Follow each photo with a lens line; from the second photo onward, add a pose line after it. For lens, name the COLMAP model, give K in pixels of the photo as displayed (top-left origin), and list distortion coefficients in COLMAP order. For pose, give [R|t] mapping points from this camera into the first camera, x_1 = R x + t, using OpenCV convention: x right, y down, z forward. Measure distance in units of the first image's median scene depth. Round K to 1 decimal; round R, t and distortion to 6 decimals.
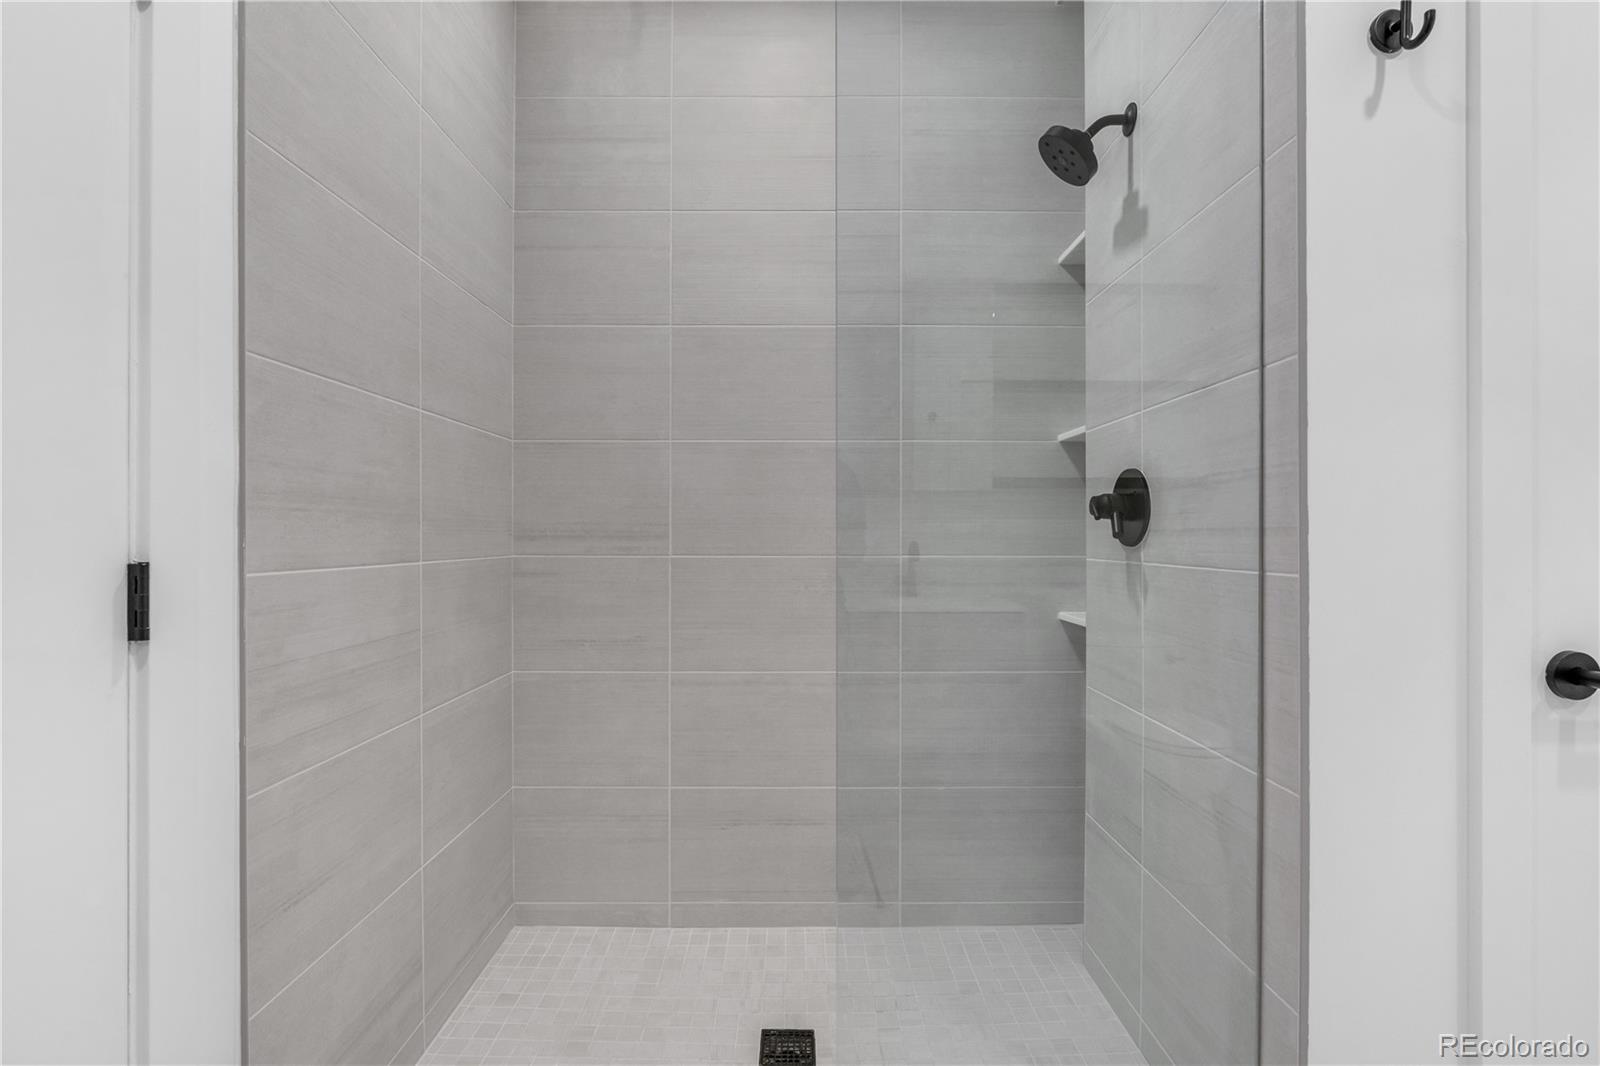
lens RADIAL K [[735.6, 0, 800.0], [0, 735.6, 533.0], [0, 0, 1]] dist [-0.003171, 0.000113]
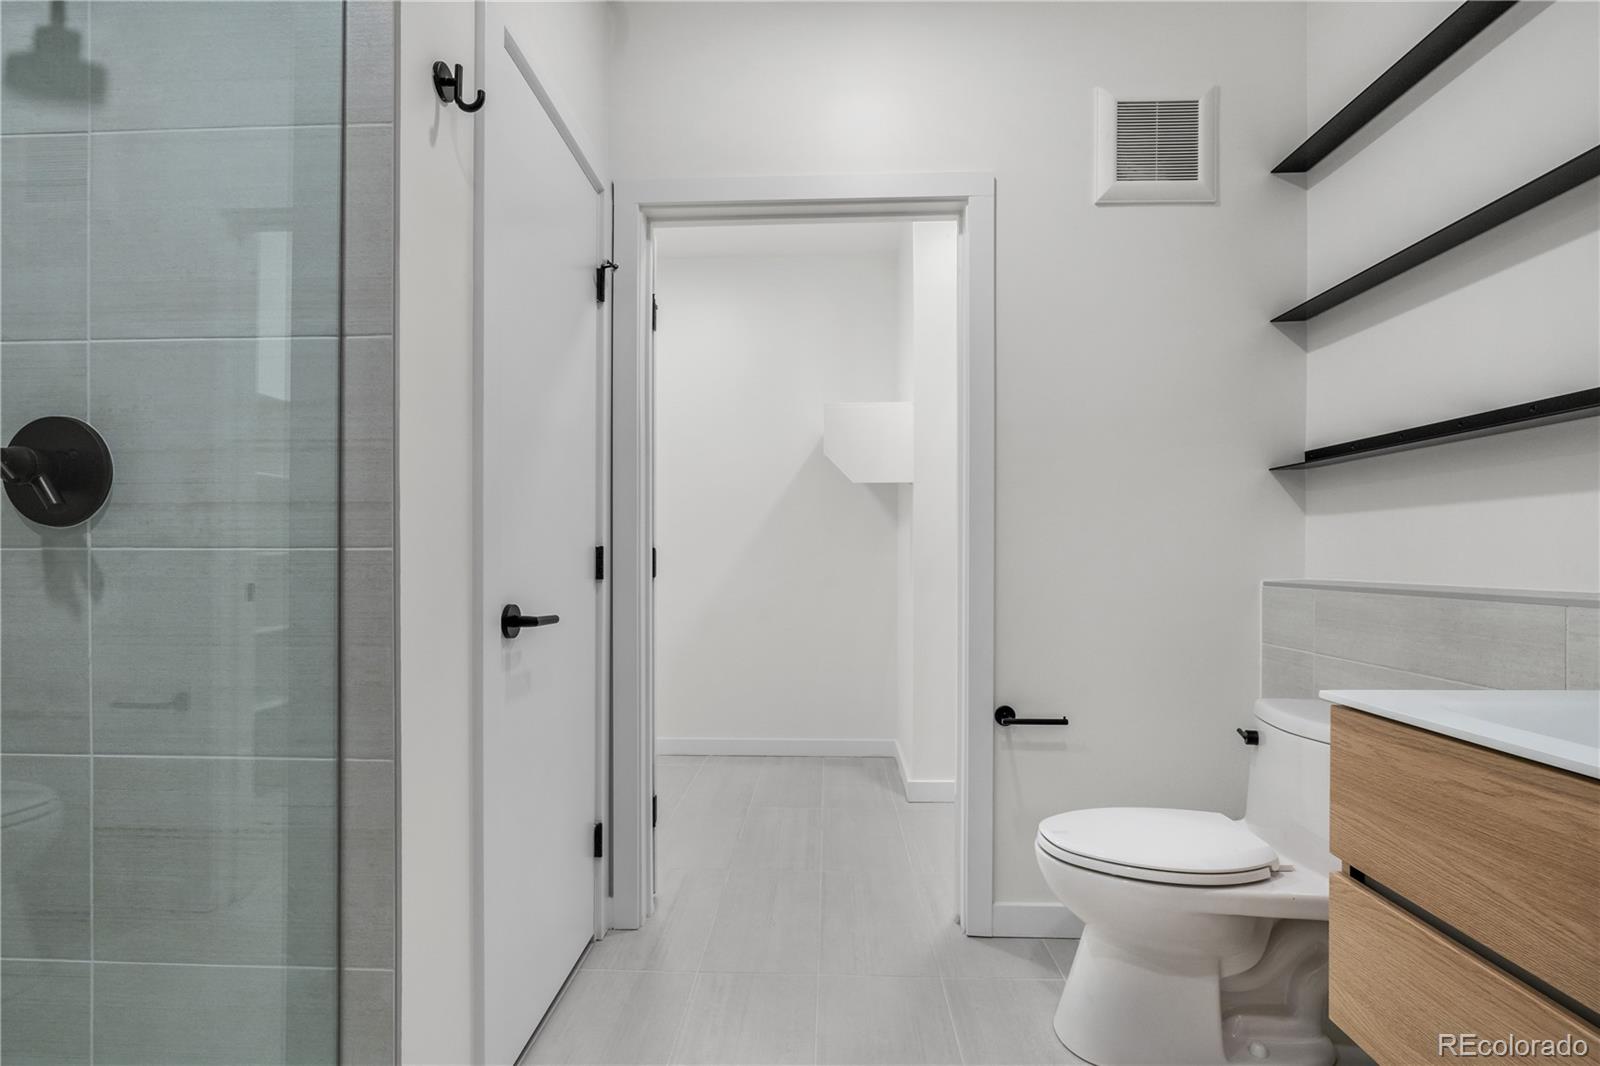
lens RADIAL K [[728.5, 0, 799.6], [0, 728.5, 551.8], [0, 0, 1]] dist [-0.001954, 0.000673]
pose [[0.051422, -0.001015, 0.998677, -0.297139], [-0.003671, 0.999993, 0.001206, 0.054944], [-0.998670, -0.003728, 0.051418, 0.346864]]
